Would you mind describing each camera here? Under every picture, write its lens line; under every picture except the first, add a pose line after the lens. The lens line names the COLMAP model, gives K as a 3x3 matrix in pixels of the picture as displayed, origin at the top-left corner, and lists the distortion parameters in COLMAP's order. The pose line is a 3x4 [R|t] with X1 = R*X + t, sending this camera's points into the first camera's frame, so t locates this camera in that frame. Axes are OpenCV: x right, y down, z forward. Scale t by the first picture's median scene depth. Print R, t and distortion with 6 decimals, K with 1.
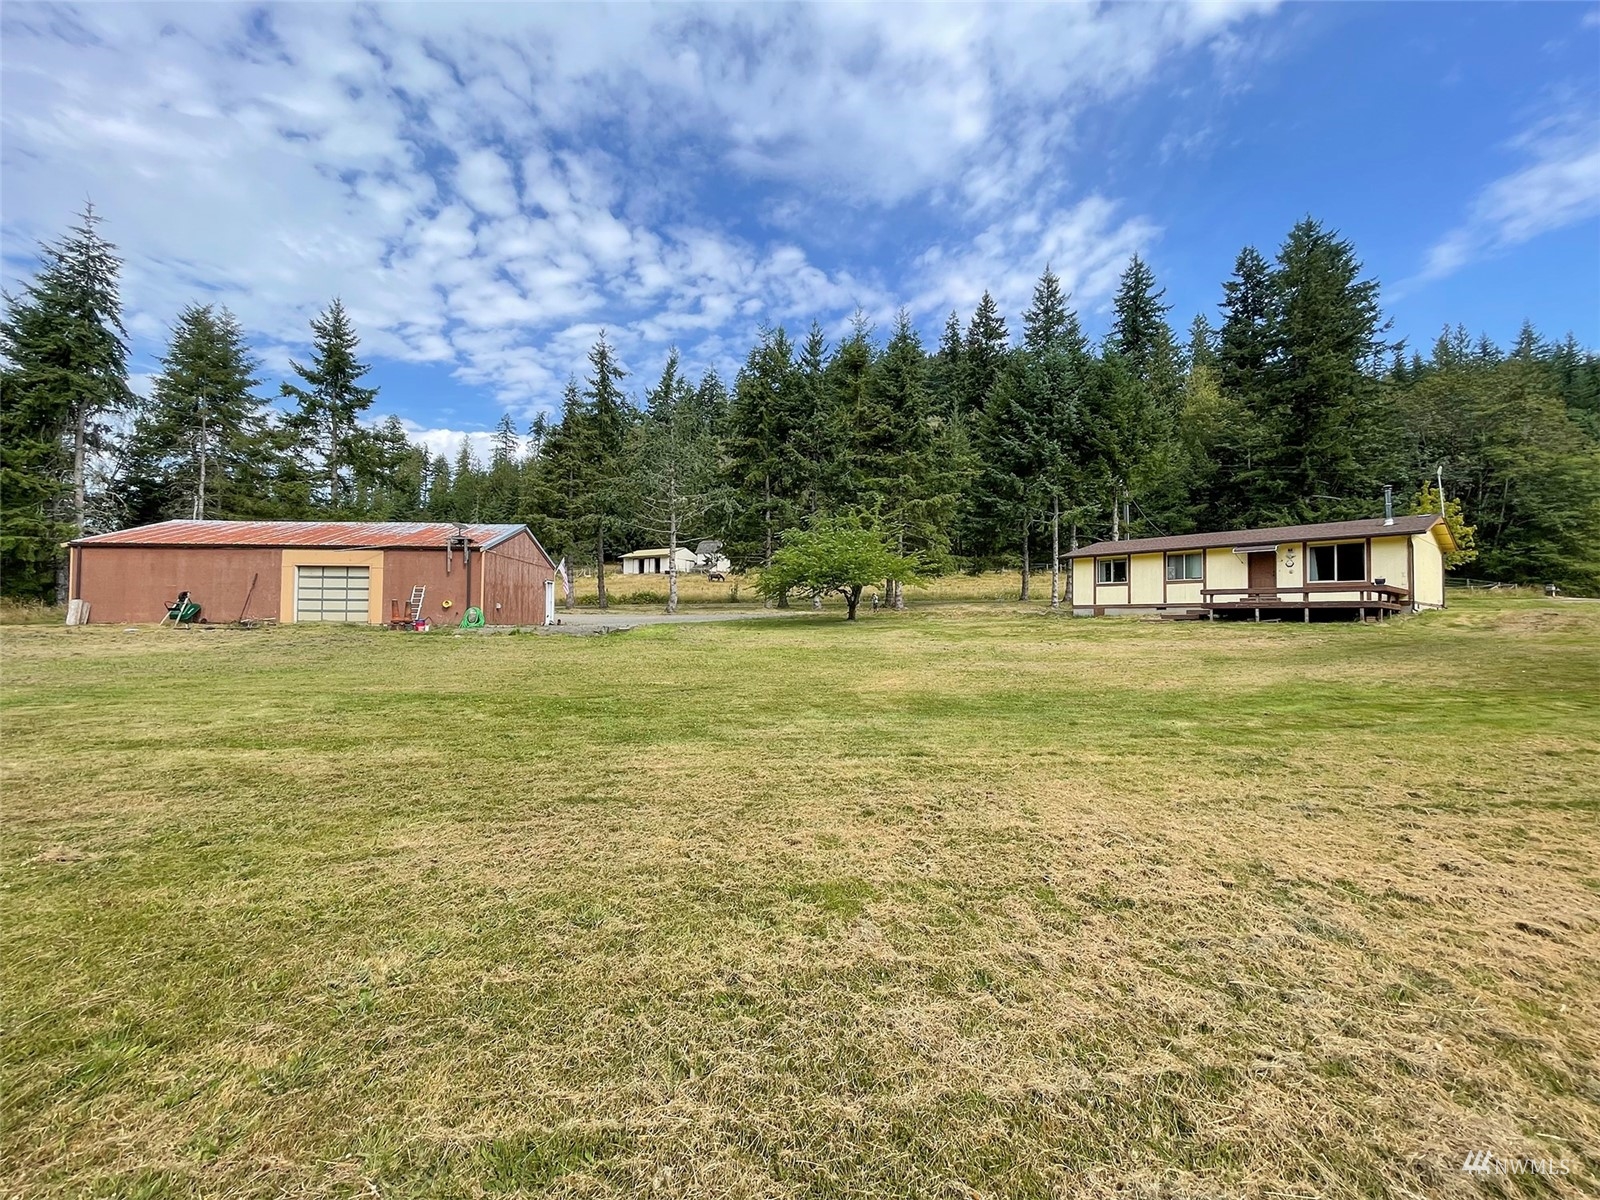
lens RADIAL K [[674.9, 0, 799.3], [0, 674.9, 608.9], [0, 0, 1]] dist [-0.003093, 0.000130]
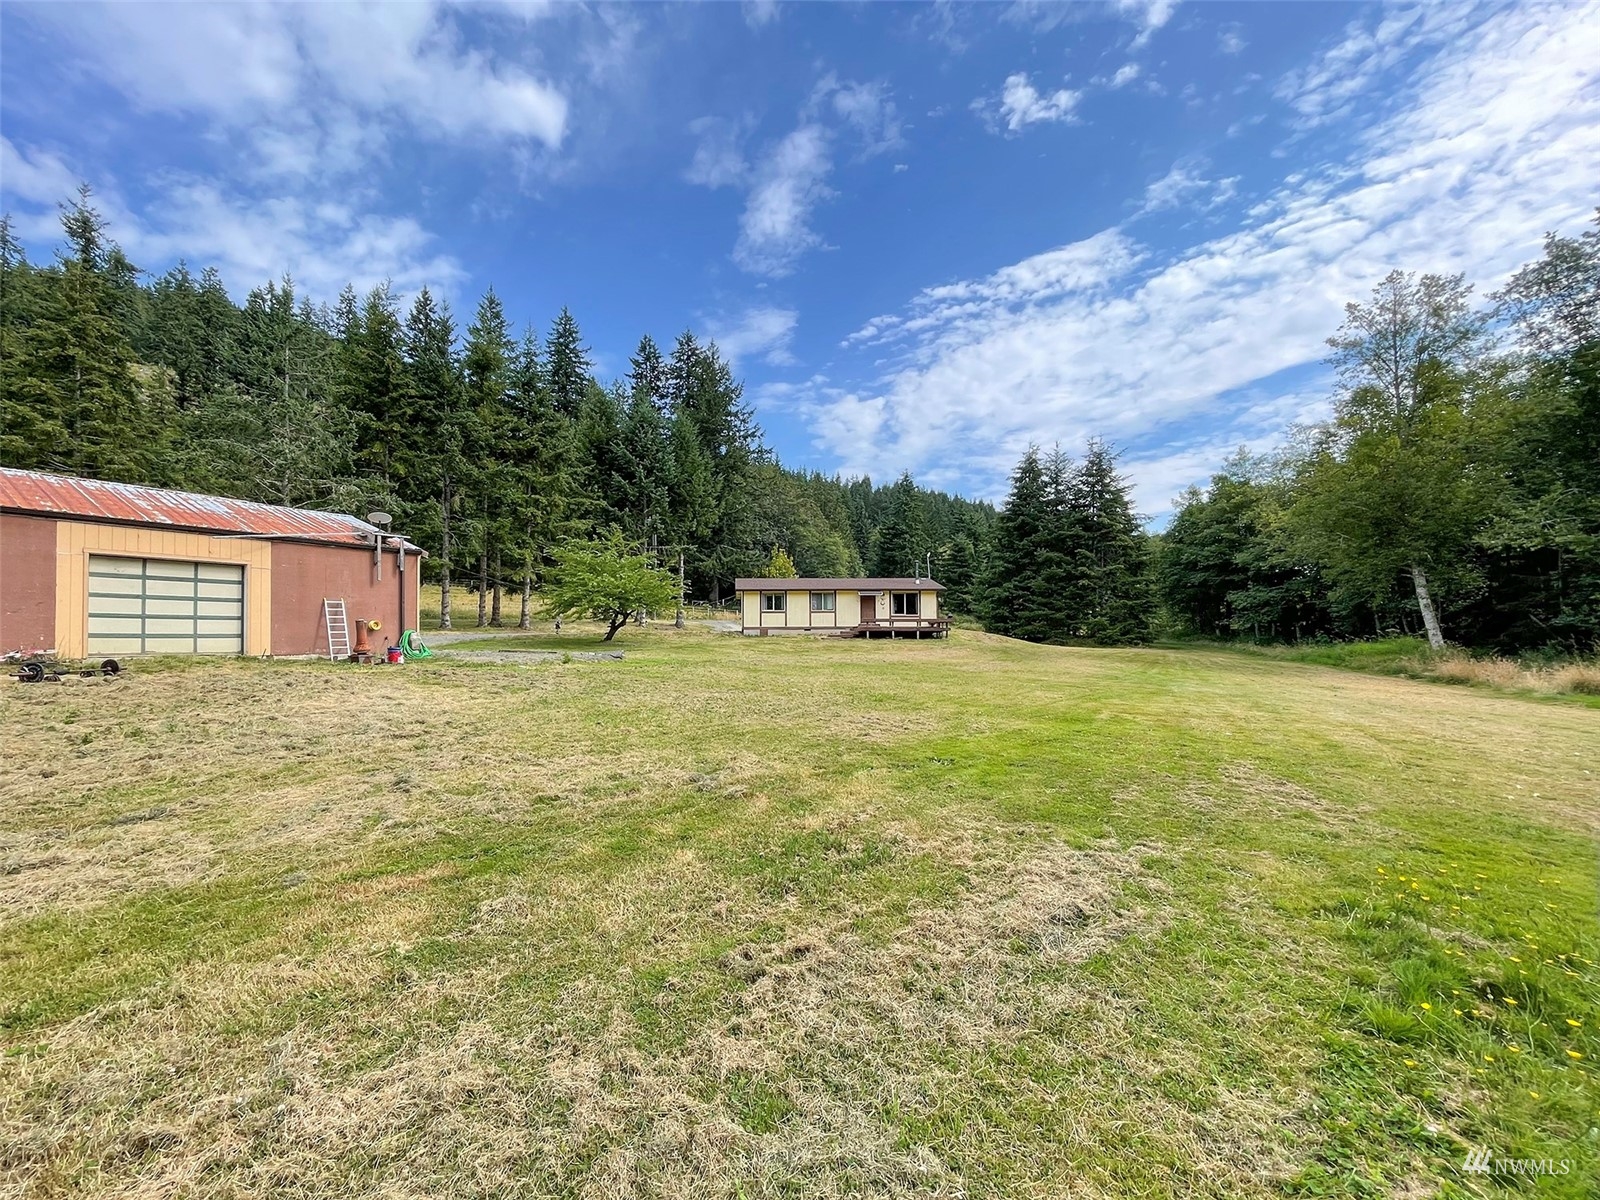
lens RADIAL K [[656.7, 0, 796.1], [0, 656.7, 614.1], [0, 0, 1]] dist [0.002263, 0.000049]
pose [[0.628584, 0.020897, 0.777461, -0.554752], [-0.007724, 0.999757, -0.020627, -0.005722], [-0.777704, 0.006960, 0.628593, 0.148222]]
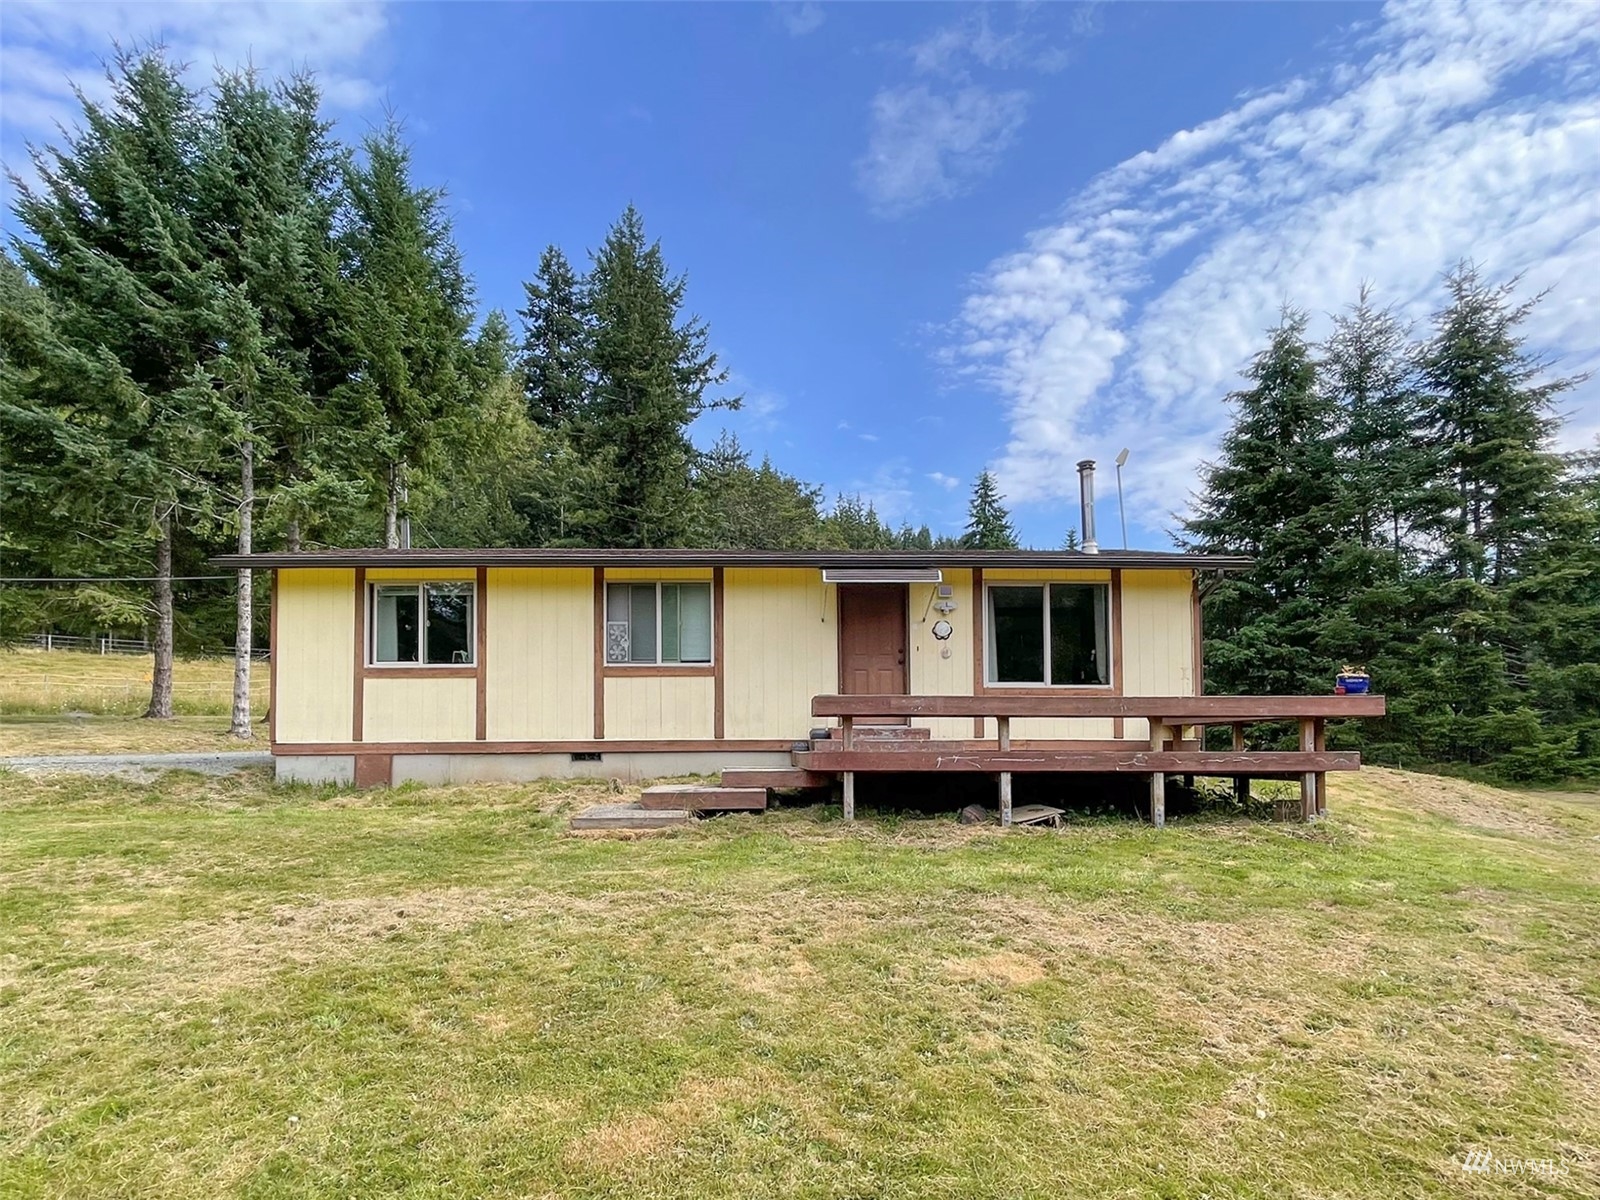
lens RADIAL K [[936.3, 0, 830.3], [0, 936.3, 737.3], [0, 0, 1]] dist [-0.021576, -0.000860]
pose [[0.620821, -0.000118, 0.783952, 0.278843], [-0.007689, 0.999951, 0.006239, -0.013353], [-0.783914, -0.009901, 0.620790, 0.657325]]
